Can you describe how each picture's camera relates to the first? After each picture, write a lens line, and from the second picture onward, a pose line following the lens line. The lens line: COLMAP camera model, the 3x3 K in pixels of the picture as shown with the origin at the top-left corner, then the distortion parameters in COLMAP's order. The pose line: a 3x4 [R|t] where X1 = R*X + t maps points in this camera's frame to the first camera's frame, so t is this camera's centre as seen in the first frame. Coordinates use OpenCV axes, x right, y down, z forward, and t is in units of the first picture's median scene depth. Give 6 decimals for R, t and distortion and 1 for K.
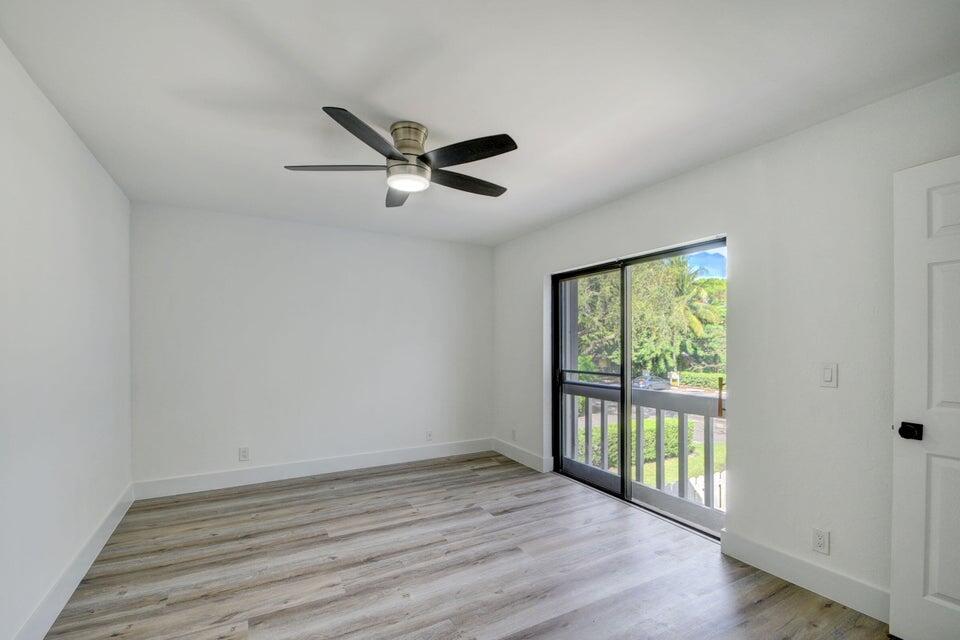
lens RADIAL K [[423.9, 0, 476.1], [0, 423.9, 345.2], [0, 0, 1]] dist [-0.001603, -0.000774]
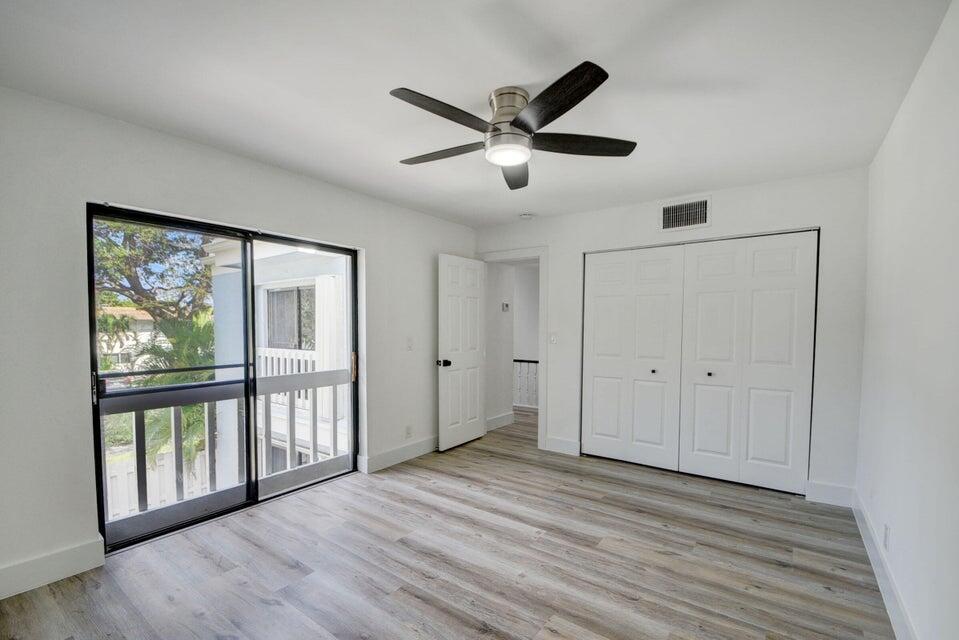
lens RADIAL K [[423.5, 0, 475.6], [0, 423.5, 345.2], [0, 0, 1]] dist [-0.001603, -0.000774]
pose [[-0.424693, -0.042882, 0.904321, -0.761338], [0.000137, 0.998875, 0.047430, -0.011809], [-0.905337, 0.020267, -0.424209, 1.137078]]
